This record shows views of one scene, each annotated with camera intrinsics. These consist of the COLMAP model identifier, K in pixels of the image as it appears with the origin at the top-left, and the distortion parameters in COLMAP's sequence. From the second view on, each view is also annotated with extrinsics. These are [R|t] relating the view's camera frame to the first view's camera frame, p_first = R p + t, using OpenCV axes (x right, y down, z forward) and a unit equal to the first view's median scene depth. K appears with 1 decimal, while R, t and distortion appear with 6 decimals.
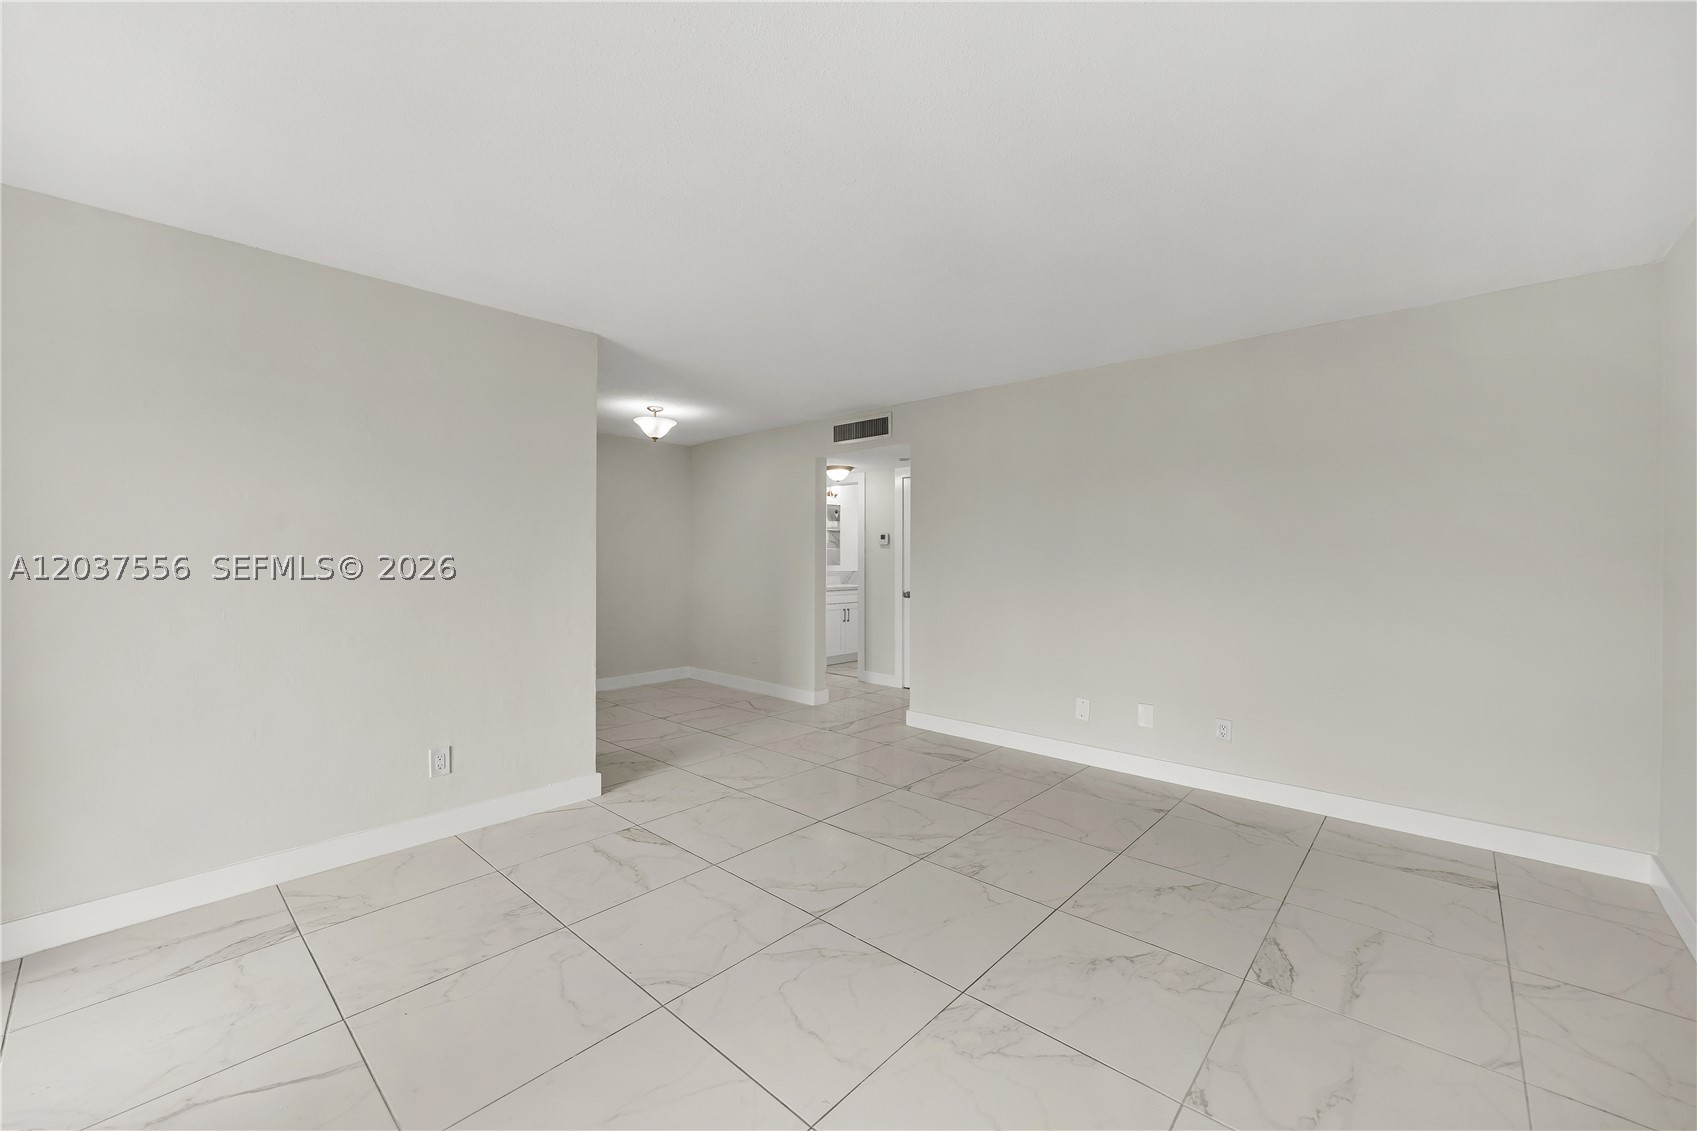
lens RADIAL K [[654.9, 0, 872.5], [0, 654.9, 566.5], [0, 0, 1]] dist [-0.001211, 0.000026]
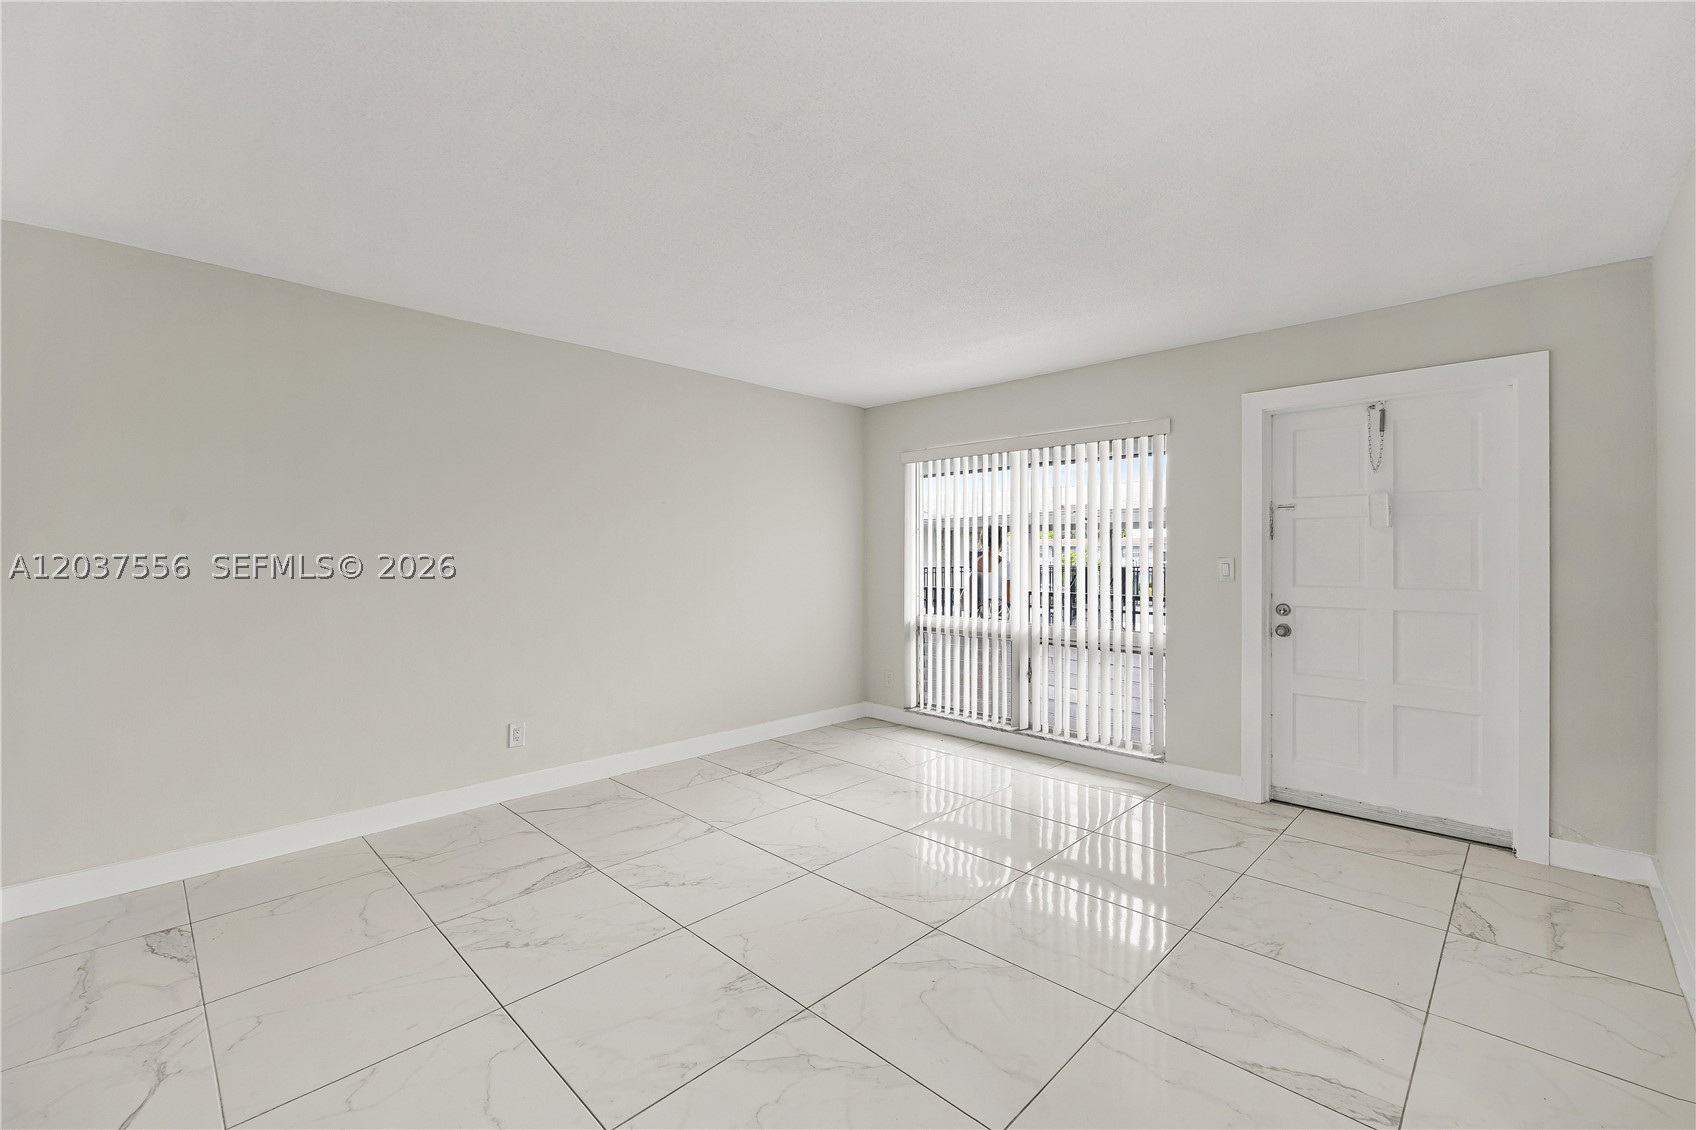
lens RADIAL K [[713.6, 0, 794.1], [0, 713.6, 555.1], [0, 0, 1]] dist [-0.009534, -0.000012]
pose [[-0.995123, -0.003489, 0.098582, 0.015921], [-0.002920, 0.999978, 0.005914, -0.014096], [-0.098600, 0.005598, -0.995111, 1.423856]]
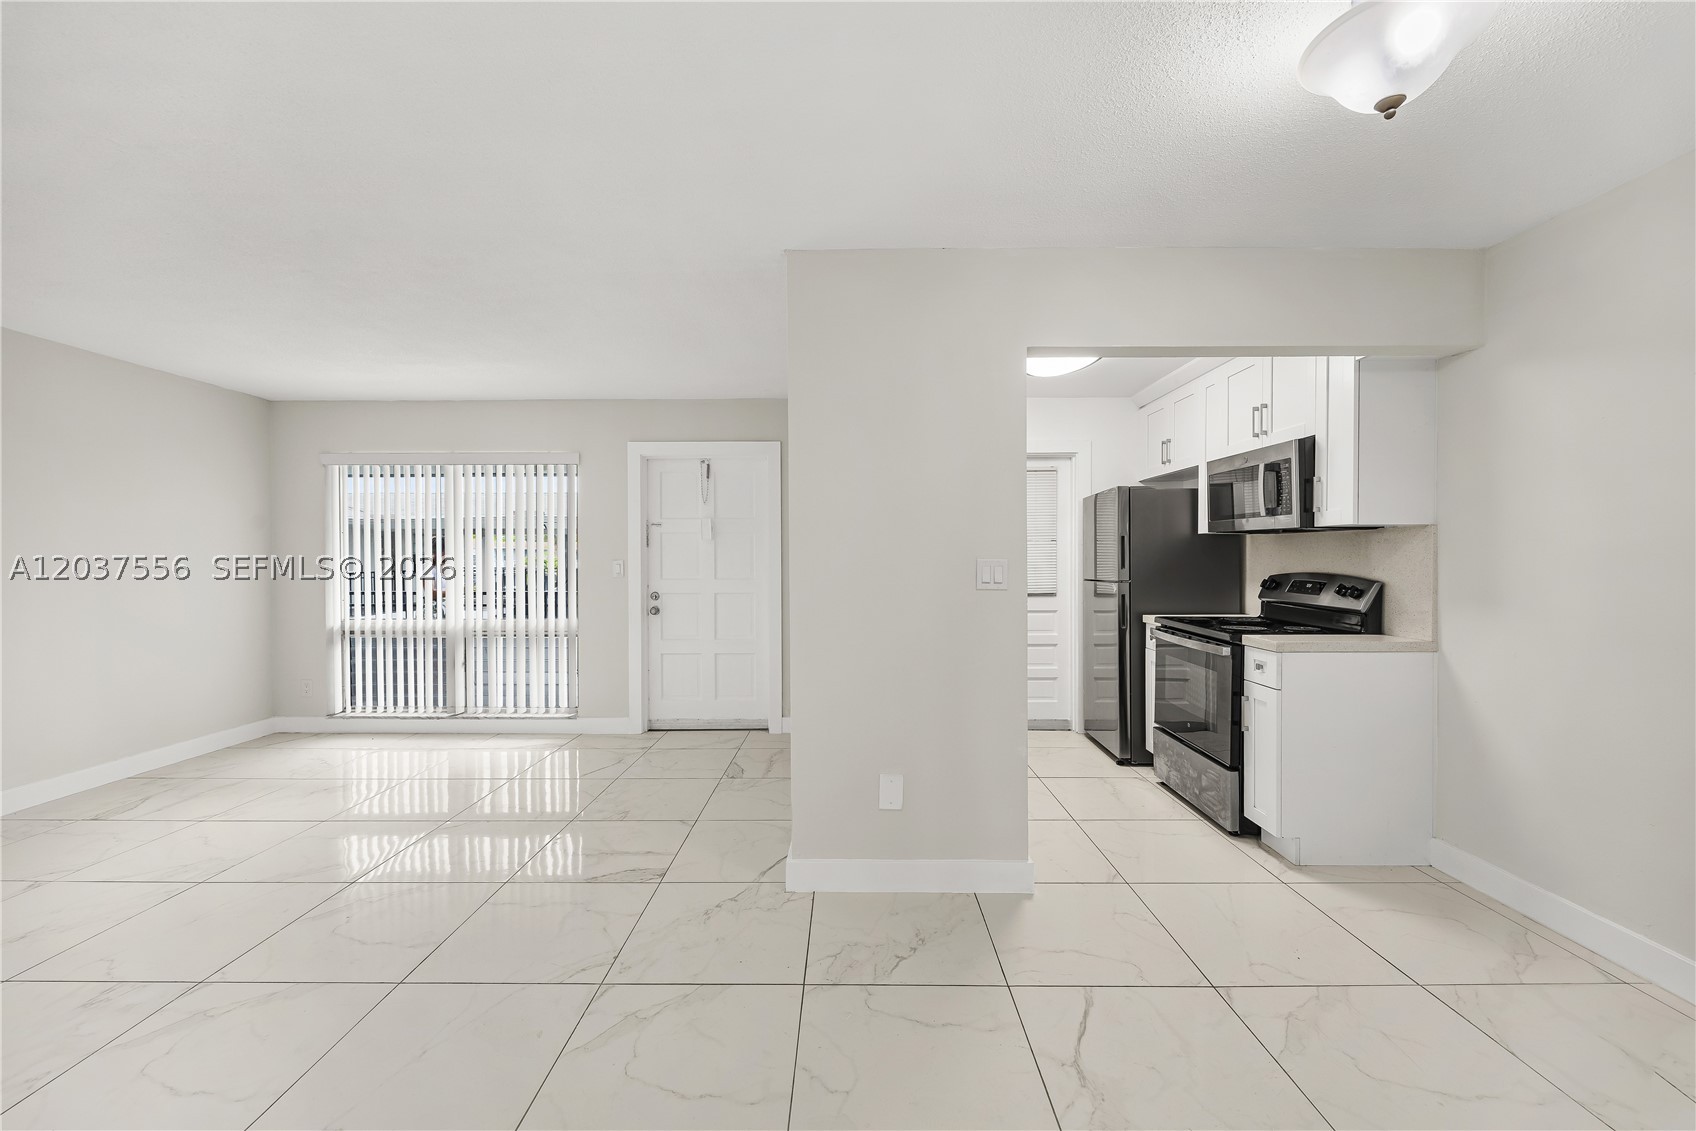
lens RADIAL K [[672.2, 0, 852.7], [0, 672.2, 561.9], [0, 0, 1]] dist [-0.001142, 0.000167]
pose [[-0.758631, 0.003255, -0.651513, 0.010205], [-0.004204, 0.999942, 0.009890, -0.017537], [0.651507, 0.010242, -0.758573, 1.670737]]
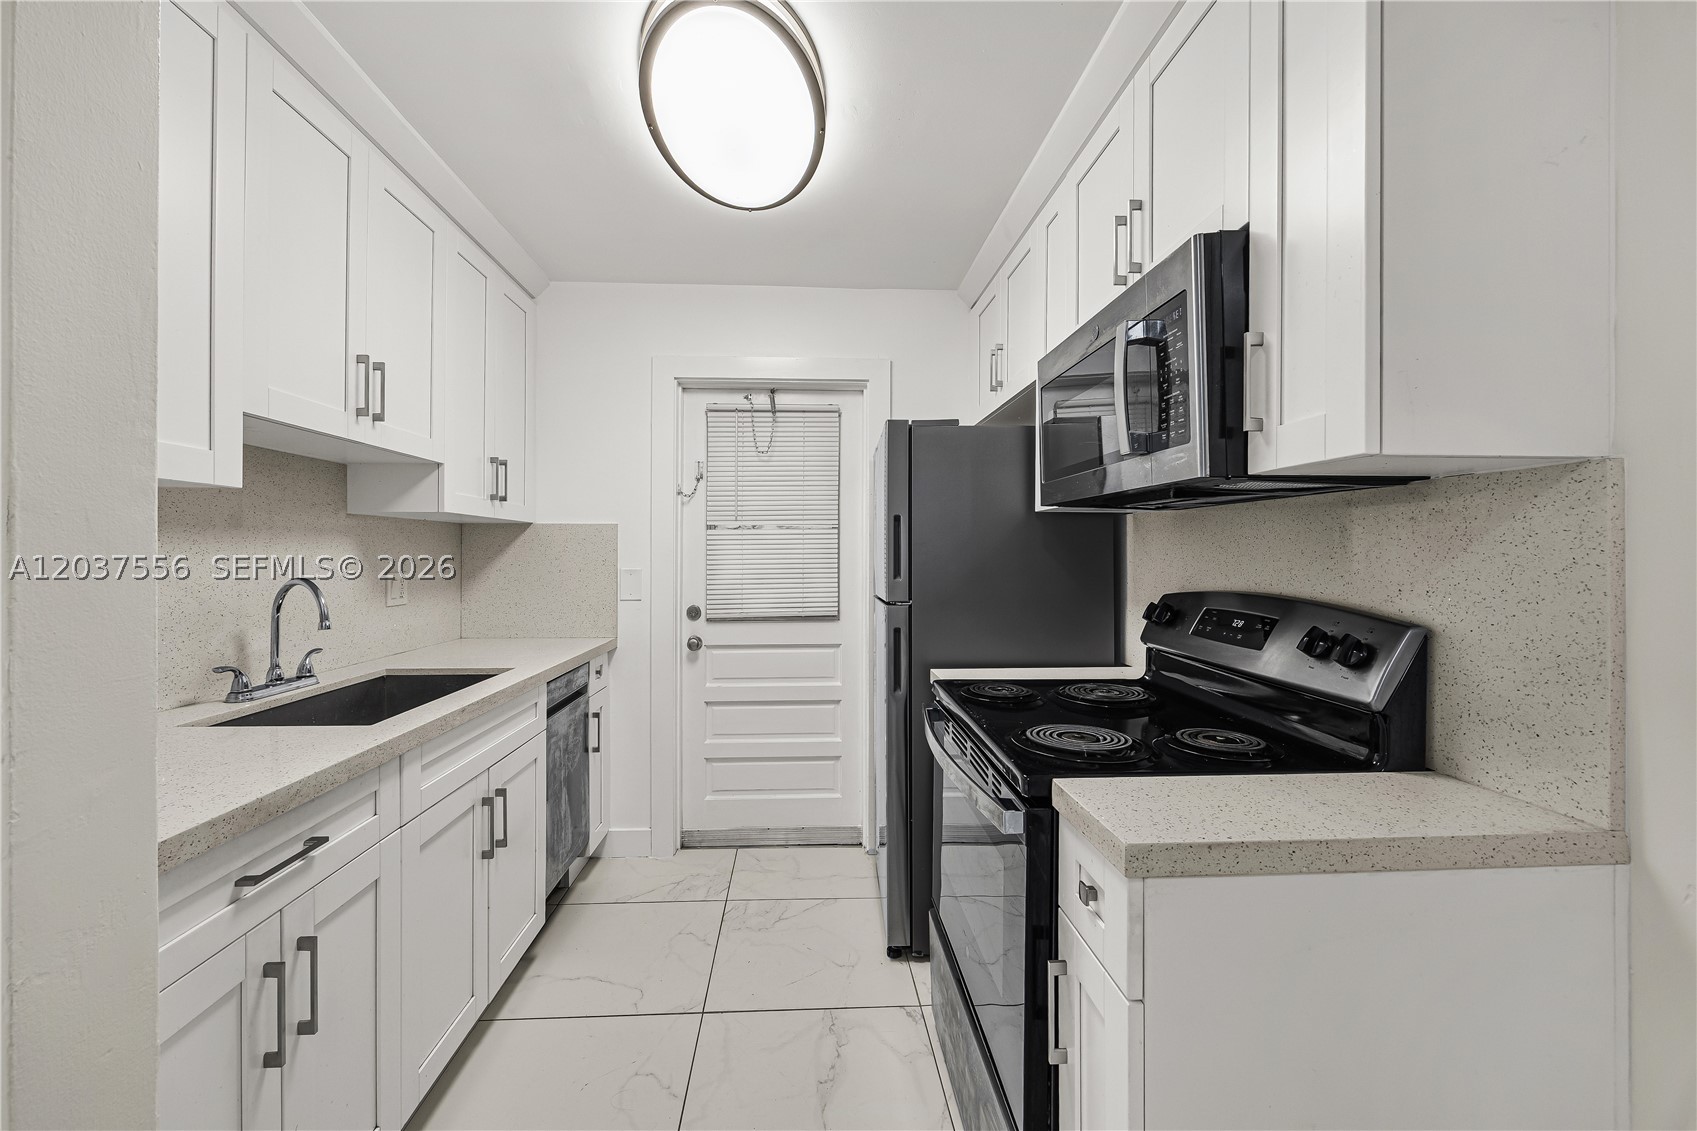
lens RADIAL K [[684.2, 0, 845.1], [0, 684.2, 549.6], [0, 0, 1]] dist [-0.002932, -0.000078]
pose [[-0.715745, -0.009722, -0.698294, -0.665118], [-0.008160, 0.999951, -0.005558, -0.018458], [0.698314, 0.001720, -0.715789, 1.493872]]
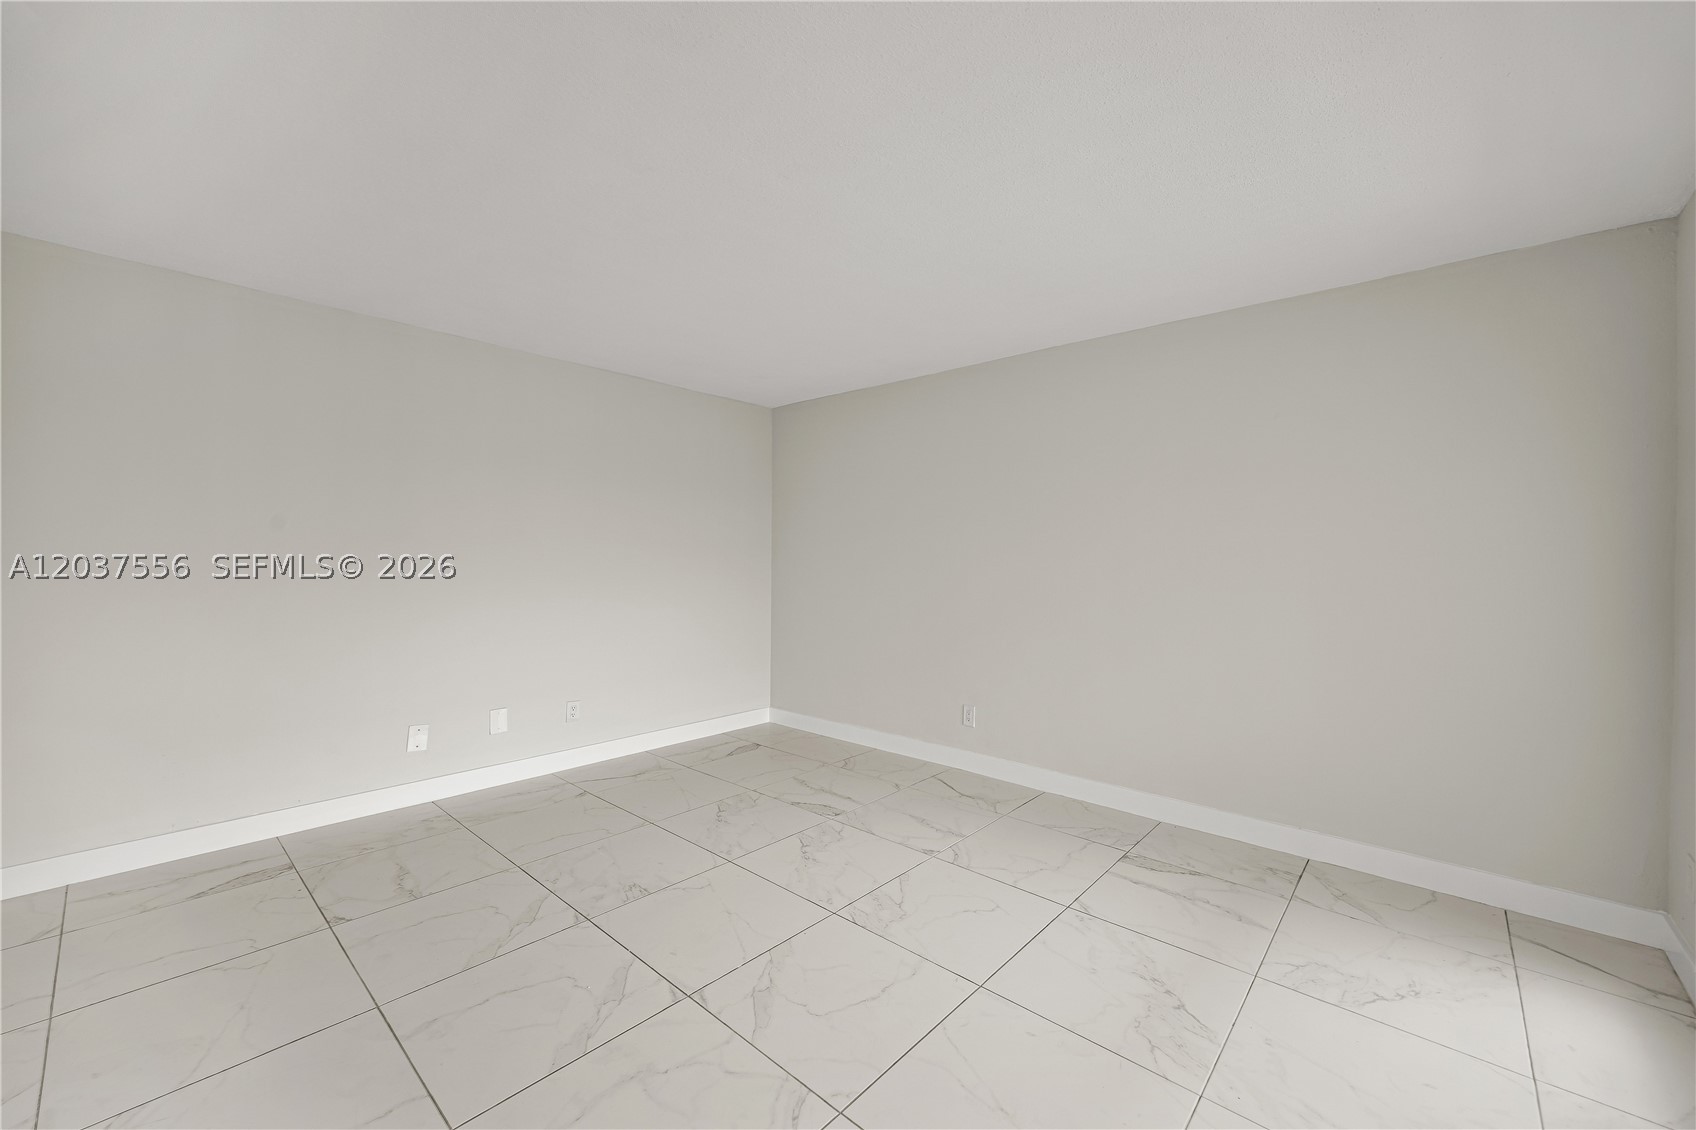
lens RADIAL K [[654.5, 0, 872.0], [0, 654.5, 566.0], [0, 0, 1]] dist [-0.001211, 0.000026]
pose [[0.005966, -0.012789, 0.999900, -0.621337], [0.001782, 0.999917, 0.012779, -0.011141], [-0.999981, 0.001706, 0.005988, 0.525781]]
